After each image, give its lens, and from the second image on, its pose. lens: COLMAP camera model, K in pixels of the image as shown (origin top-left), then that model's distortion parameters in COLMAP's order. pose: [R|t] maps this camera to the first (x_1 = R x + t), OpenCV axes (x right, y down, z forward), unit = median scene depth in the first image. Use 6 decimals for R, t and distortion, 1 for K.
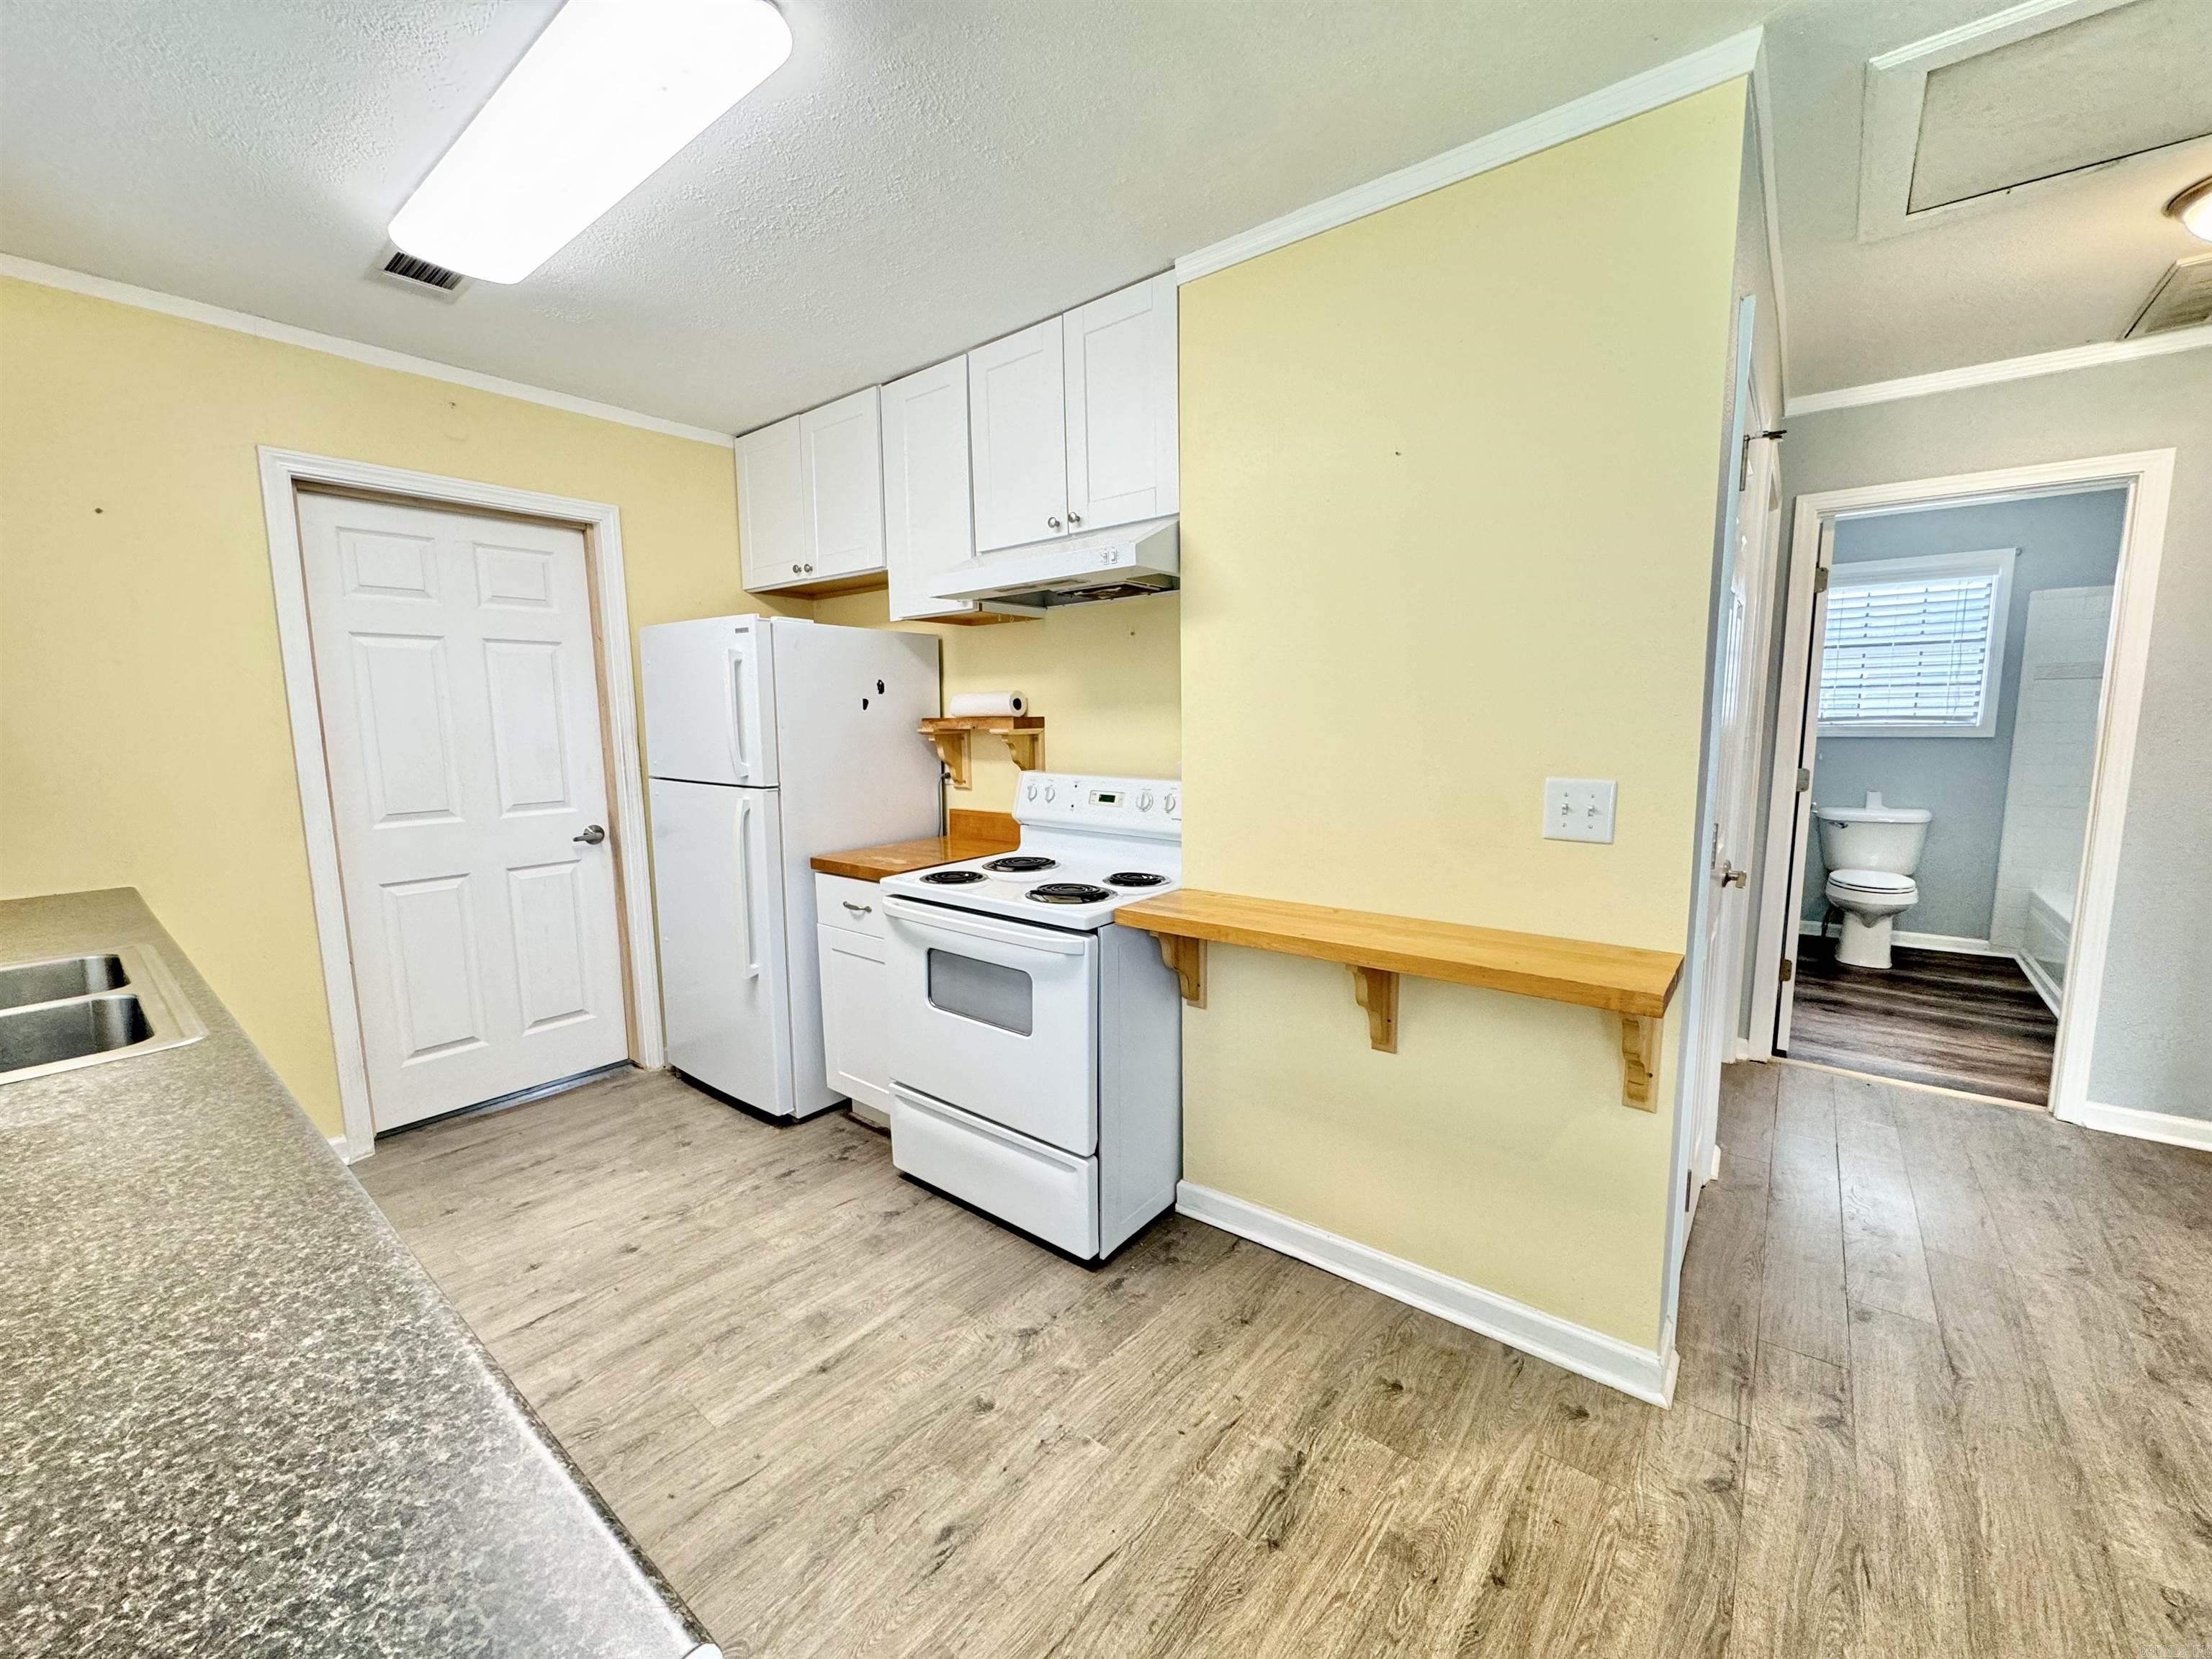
lens RADIAL K [[880.9, 0, 1104.3], [0, 880.9, 829.2], [0, 0, 1]] dist [-0.002399, -0.000916]
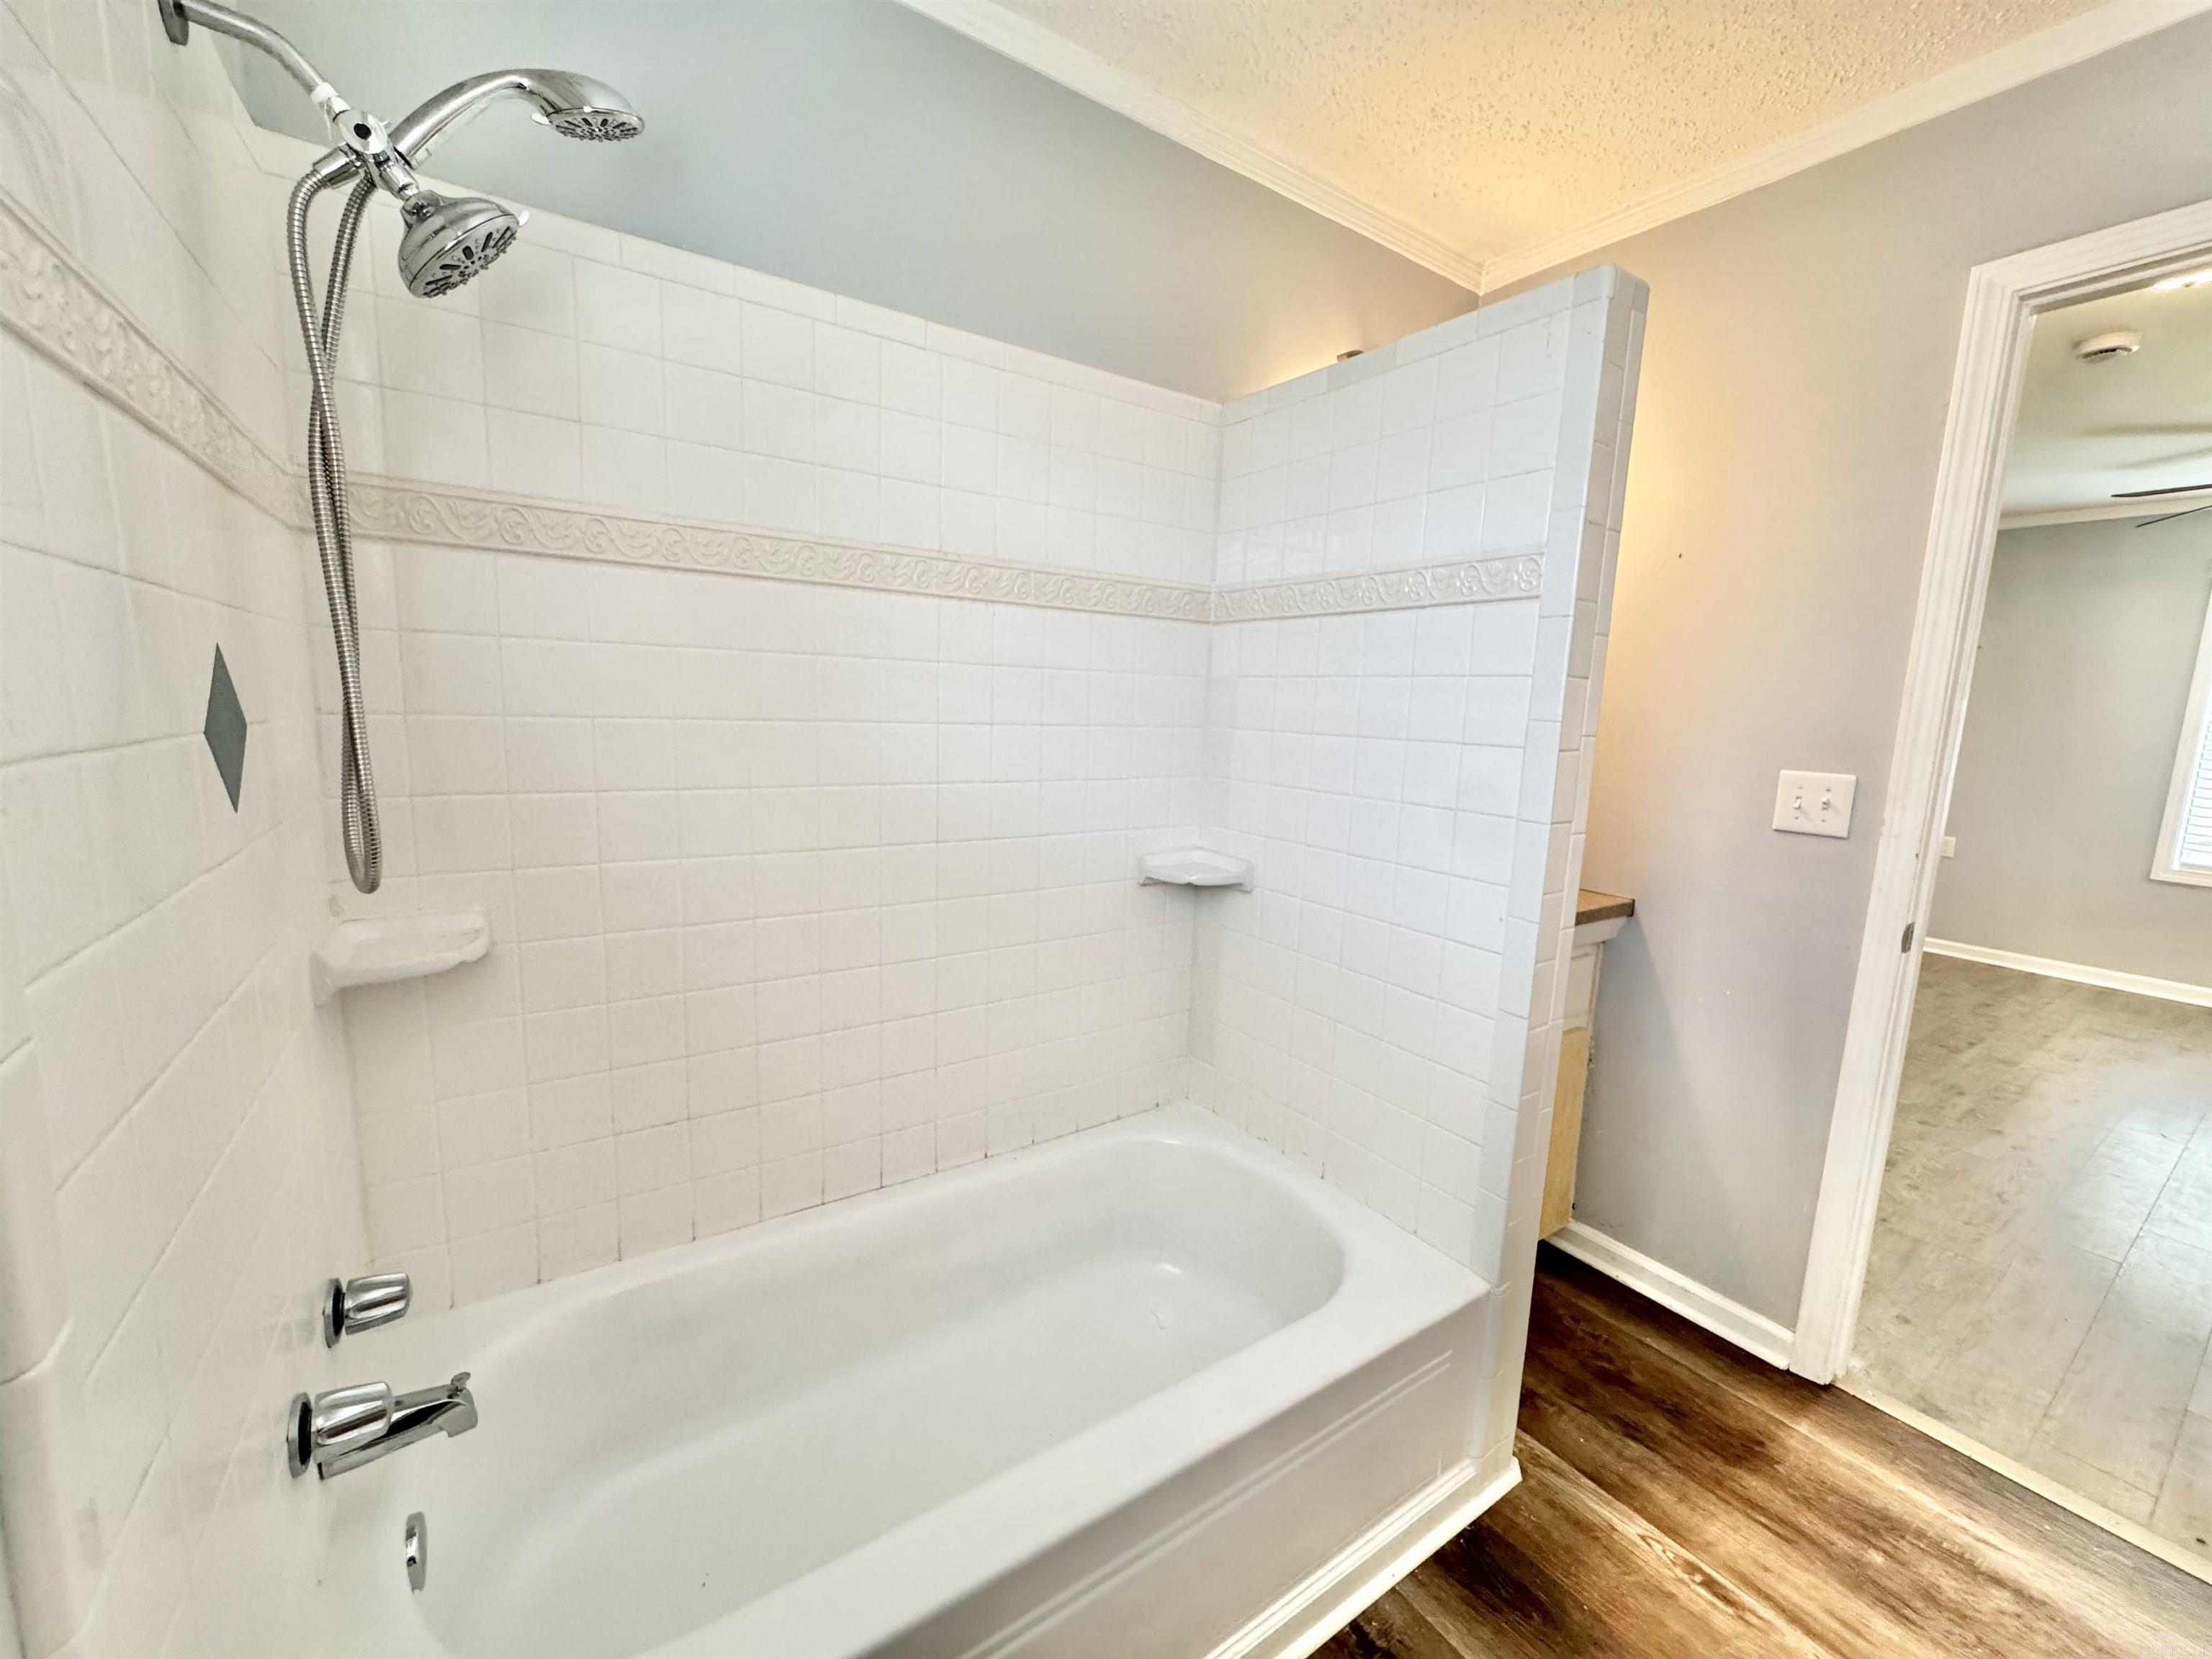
lens RADIAL K [[880.9, 0, 1076.3], [0, 880.9, 859.3], [0, 0, 1]] dist [-0.002399, -0.000916]
pose [[-0.951867, -0.063190, 0.299926, 1.878707], [0.024858, 0.959380, 0.281019, -0.271964], [-0.305501, 0.274948, -0.911632, 2.136907]]
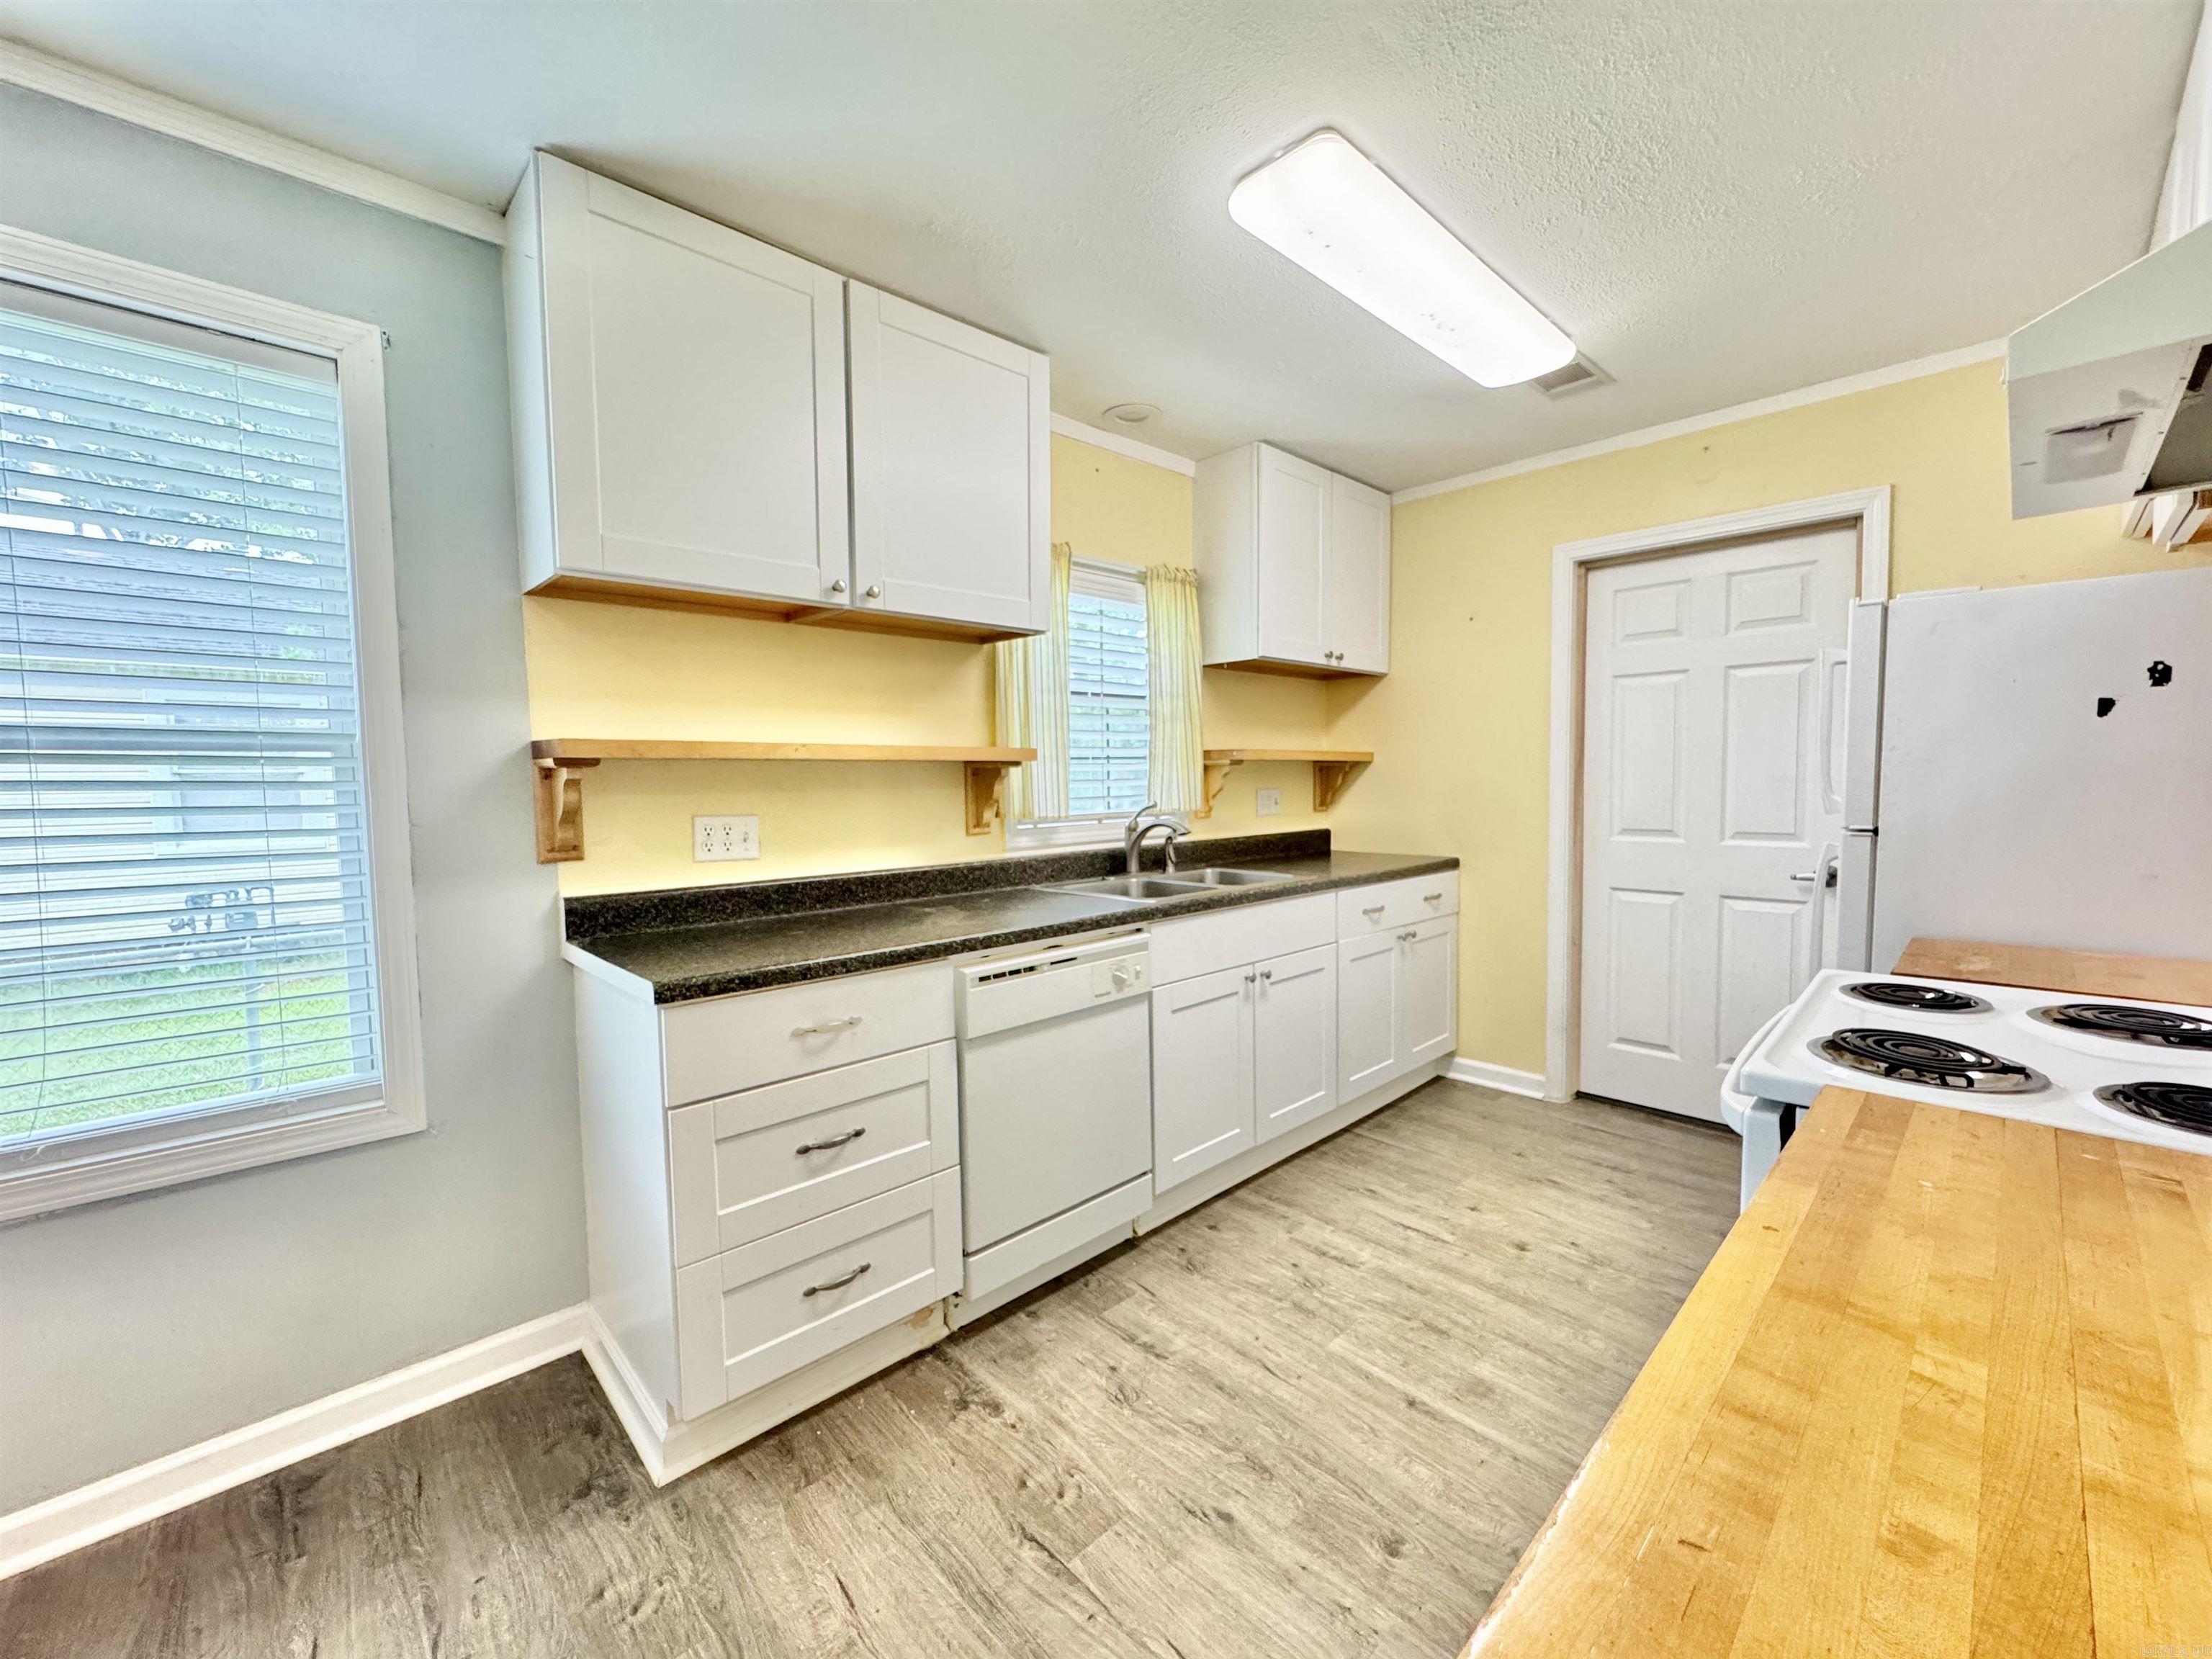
lens RADIAL K [[880.9, 0, 1109.1], [0, 880.9, 834.1], [0, 0, 1]] dist [-0.002399, -0.000916]
pose [[-0.129577, 0.078657, -0.988445, 0.525769], [-0.110667, 0.989474, 0.093246, -0.054146], [0.985374, 0.121471, -0.119508, 0.580766]]
